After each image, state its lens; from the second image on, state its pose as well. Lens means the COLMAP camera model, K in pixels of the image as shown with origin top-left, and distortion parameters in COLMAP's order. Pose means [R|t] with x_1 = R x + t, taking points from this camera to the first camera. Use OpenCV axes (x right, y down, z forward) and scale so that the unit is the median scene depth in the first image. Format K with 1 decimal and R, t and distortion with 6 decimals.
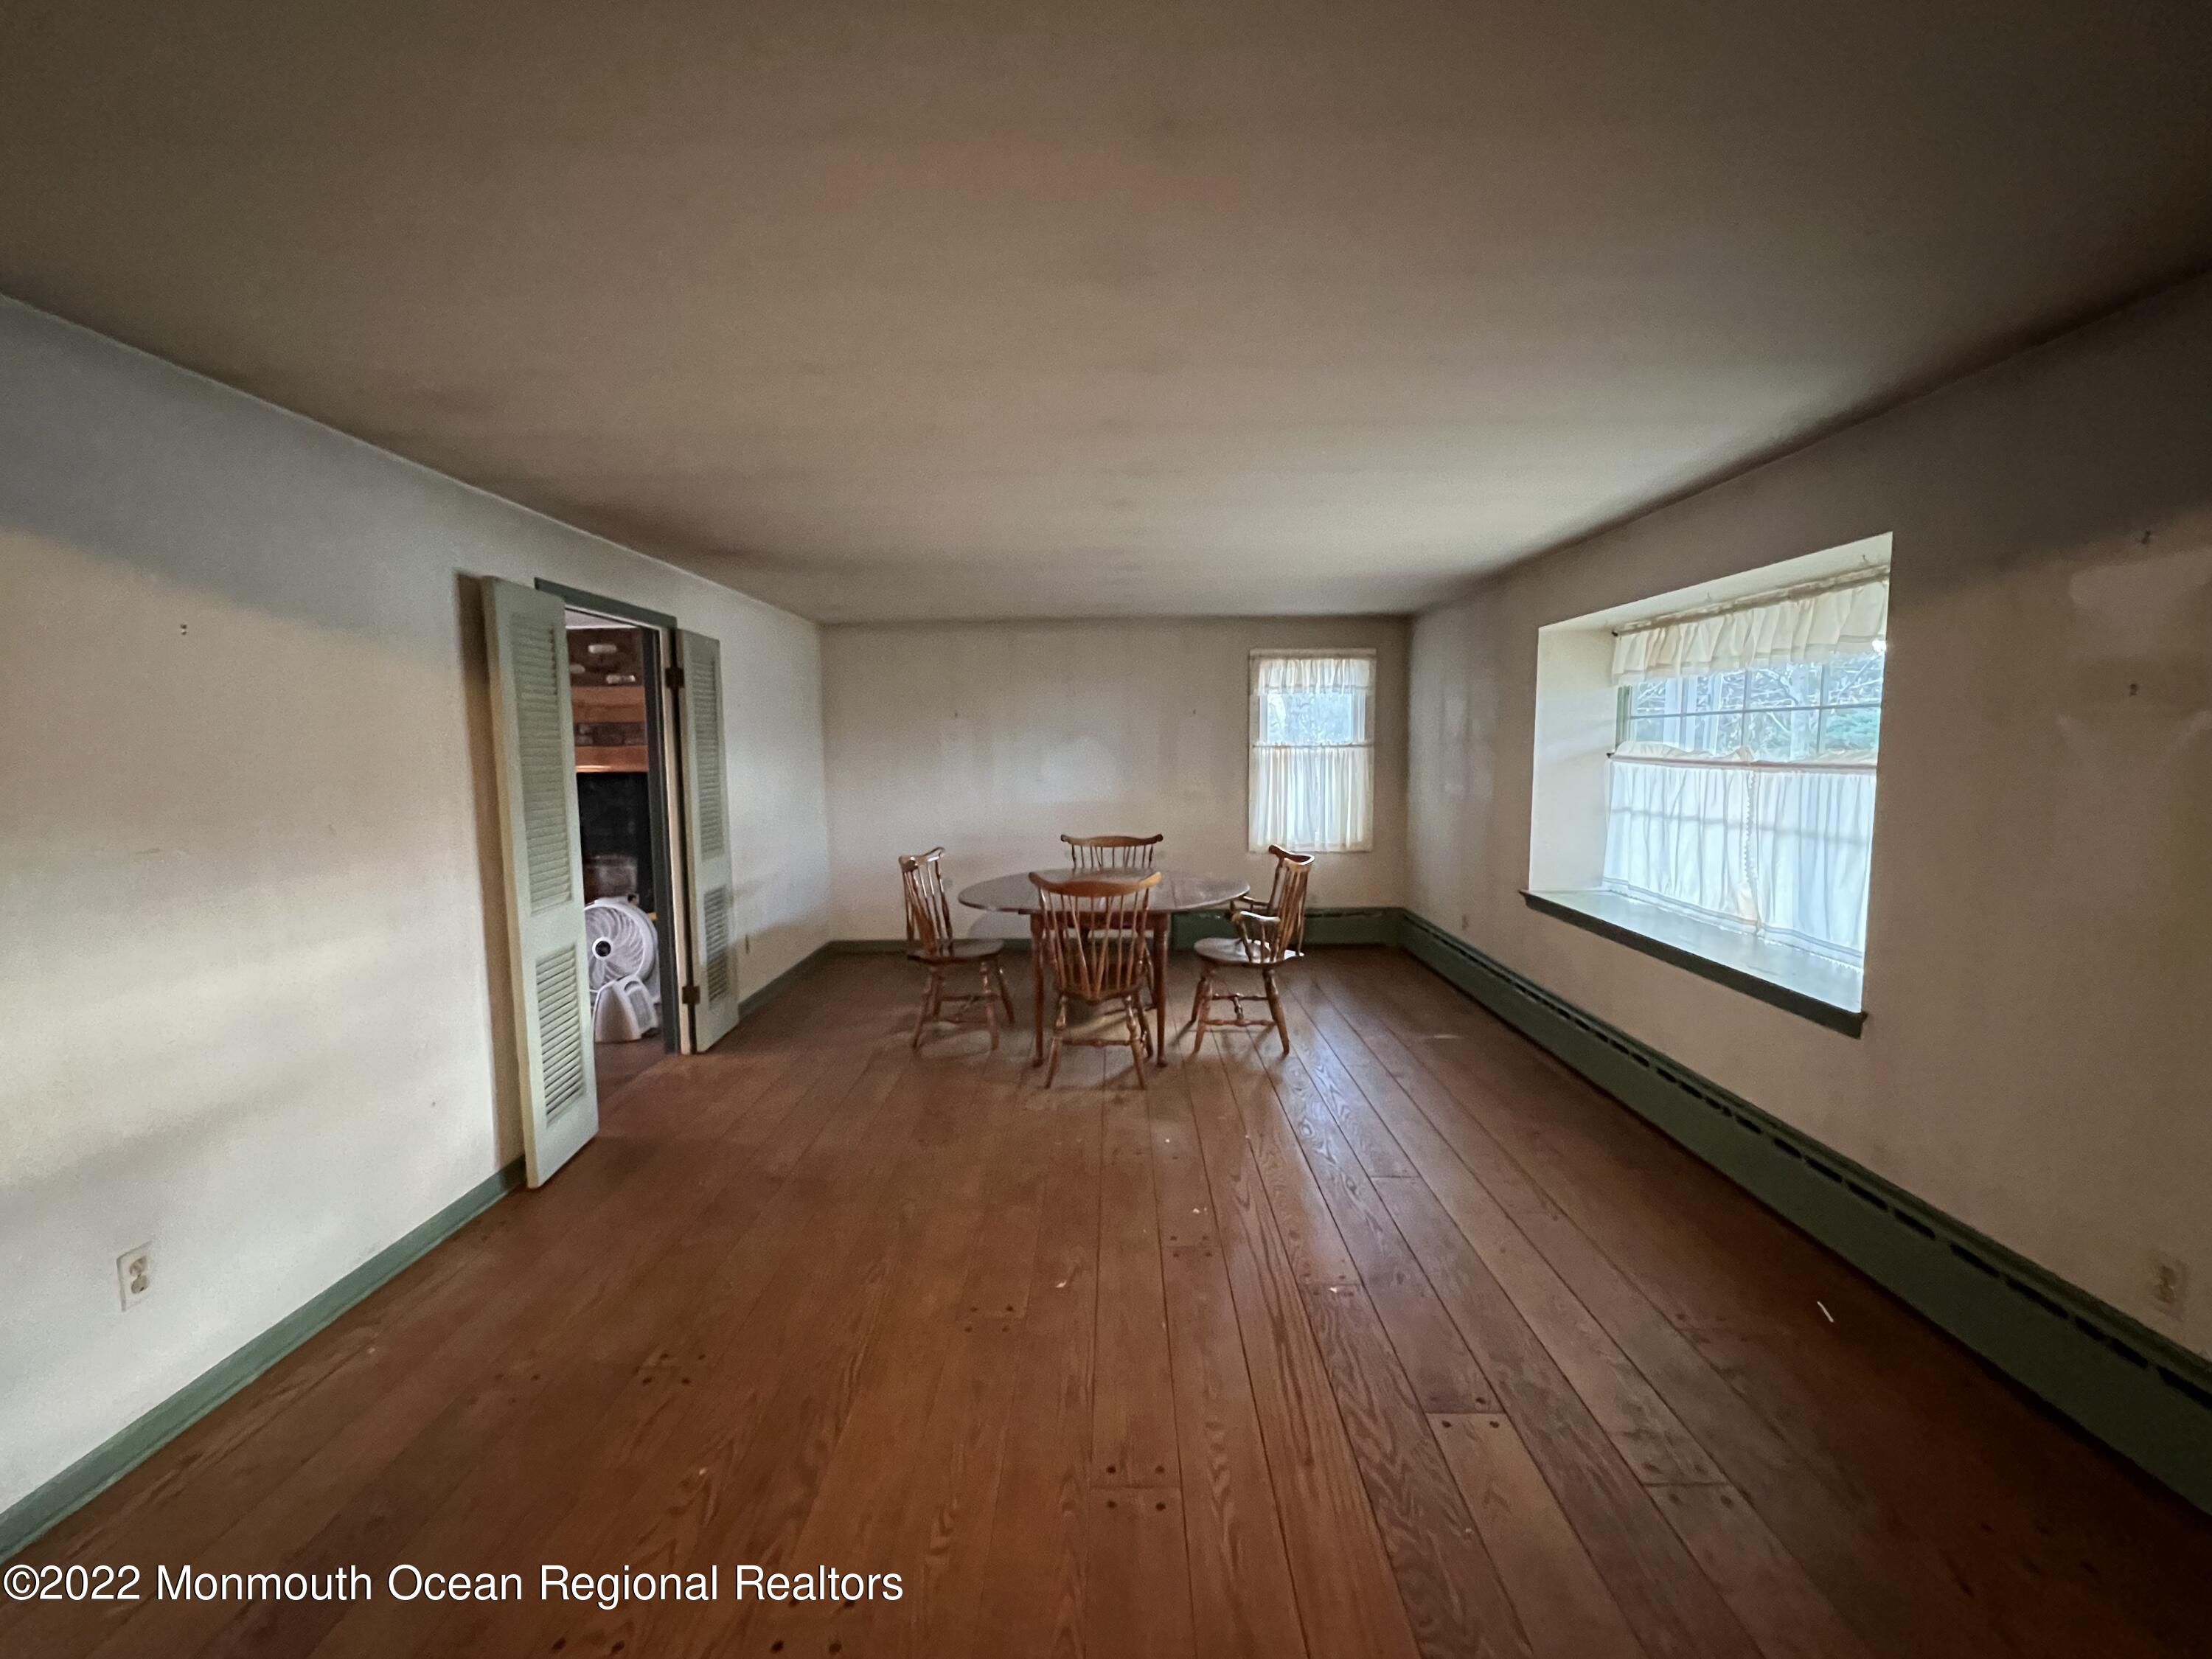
lens RADIAL K [[890.6, 0, 1103.0], [0, 890.6, 825.6], [0, 0, 1]] dist [-0.000597, -0.000016]
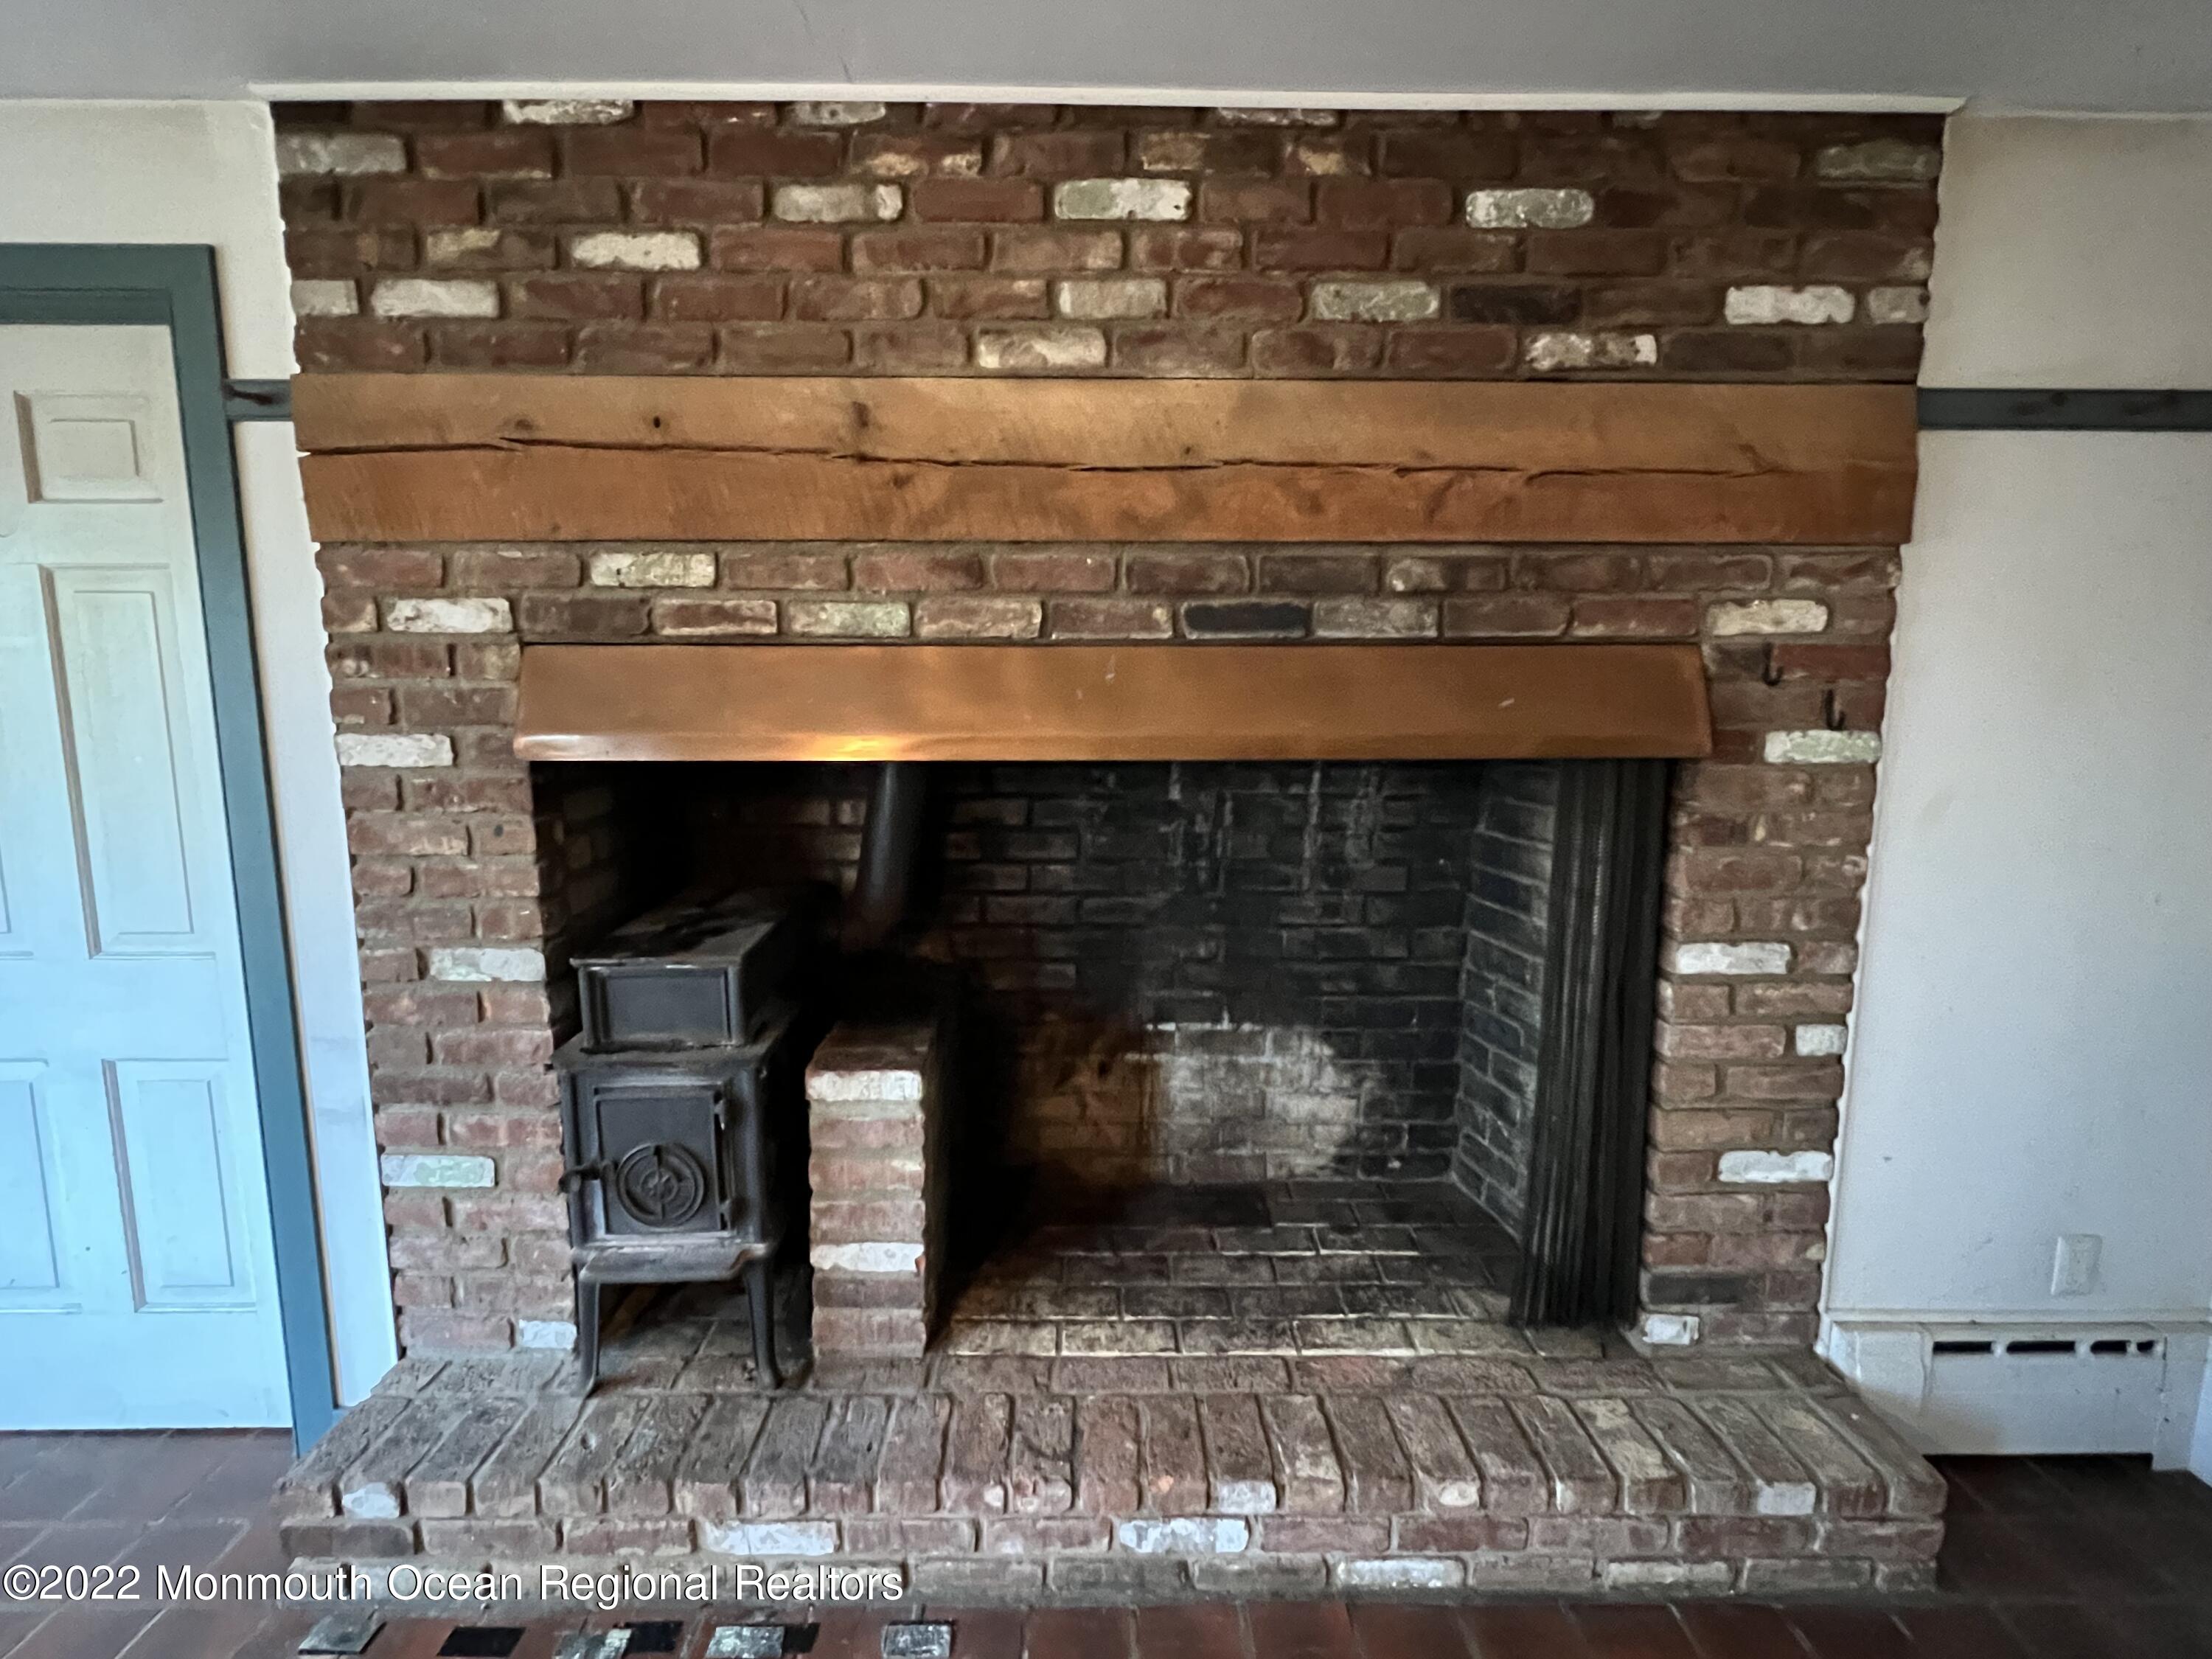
lens RADIAL K [[1065.4, 0, 1107.5], [0, 1065.4, 827.7], [0, 0, 1]] dist [0.000073, -0.000064]
pose [[0.999491, 0.009971, 0.030291, -0.672522], [-0.011650, 0.998376, 0.055772, -0.056998], [-0.029686, -0.056097, 0.997984, 0.725436]]
